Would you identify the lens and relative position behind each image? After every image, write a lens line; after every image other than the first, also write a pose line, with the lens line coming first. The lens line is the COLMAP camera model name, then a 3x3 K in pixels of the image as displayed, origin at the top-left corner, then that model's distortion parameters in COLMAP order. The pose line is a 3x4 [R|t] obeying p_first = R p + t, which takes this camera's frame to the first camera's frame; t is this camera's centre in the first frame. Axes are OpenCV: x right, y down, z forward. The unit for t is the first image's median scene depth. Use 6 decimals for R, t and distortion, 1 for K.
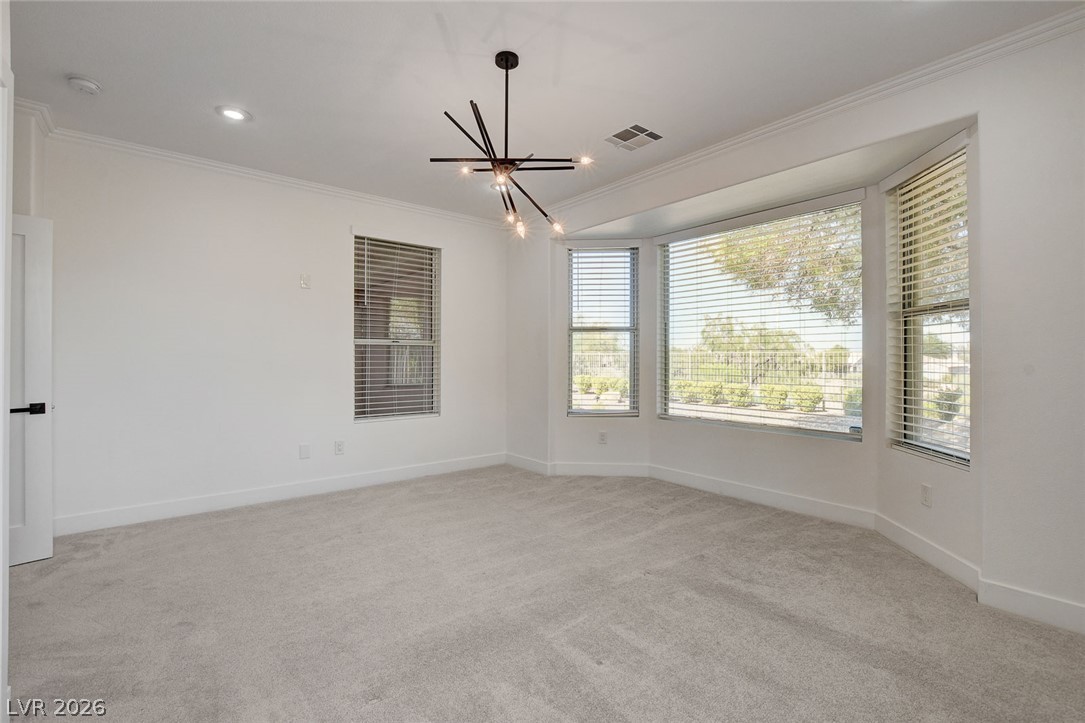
lens RADIAL K [[480.5, 0, 540.2], [0, 480.5, 353.3], [0, 0, 1]] dist [-0.016304, 0.000510]
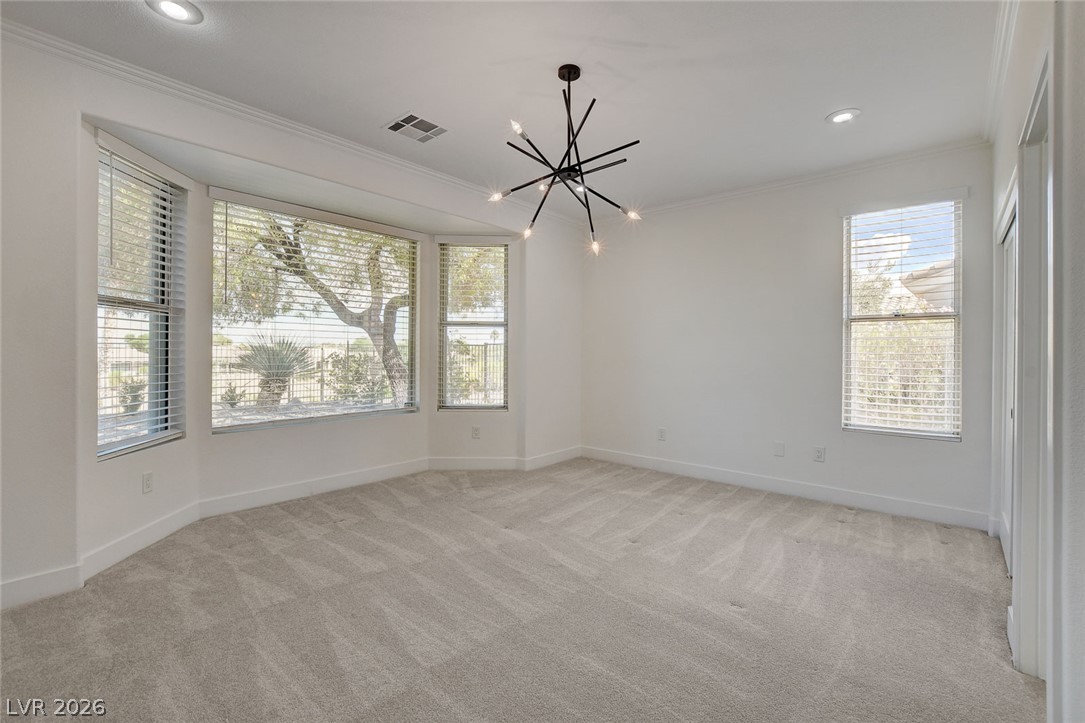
lens RADIAL K [[480.5, 0, 540.2], [0, 480.5, 353.3], [0, 0, 1]] dist [-0.016304, 0.000510]
pose [[-0.167450, -0.004982, 0.985868, -0.801840], [-0.016387, 0.999863, 0.002269, 0.002019], [-0.985744, -0.015776, -0.167509, 0.897526]]
